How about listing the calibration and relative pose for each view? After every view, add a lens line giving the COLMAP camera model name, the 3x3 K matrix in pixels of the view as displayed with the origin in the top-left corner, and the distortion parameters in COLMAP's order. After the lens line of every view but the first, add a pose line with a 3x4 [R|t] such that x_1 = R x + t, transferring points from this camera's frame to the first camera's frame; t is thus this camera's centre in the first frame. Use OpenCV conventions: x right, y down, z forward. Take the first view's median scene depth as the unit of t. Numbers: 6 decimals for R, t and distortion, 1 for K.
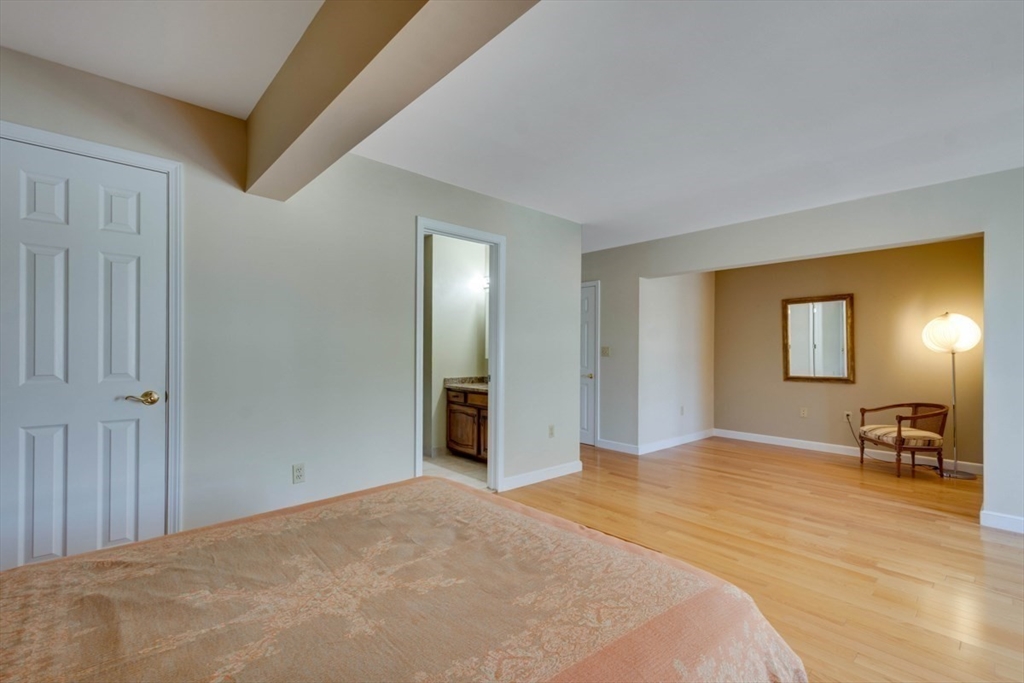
lens RADIAL K [[445.6, 0, 507.7], [0, 445.6, 352.8], [0, 0, 1]] dist [0.013425, -0.000243]
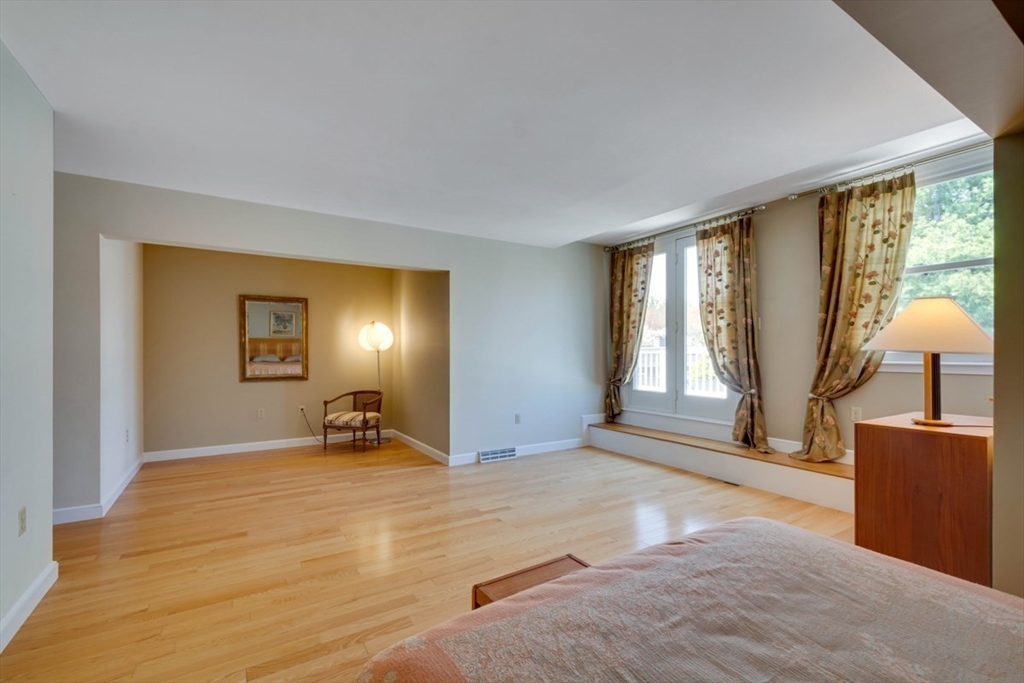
lens RADIAL K [[445.6, 0, 507.7], [0, 445.6, 352.8], [0, 0, 1]] dist [0.013425, -0.000243]
pose [[0.183326, -0.009481, 0.983006, -0.270653], [0.004003, 0.999952, 0.008898, -0.006840], [-0.983044, 0.002304, 0.183355, 0.386969]]
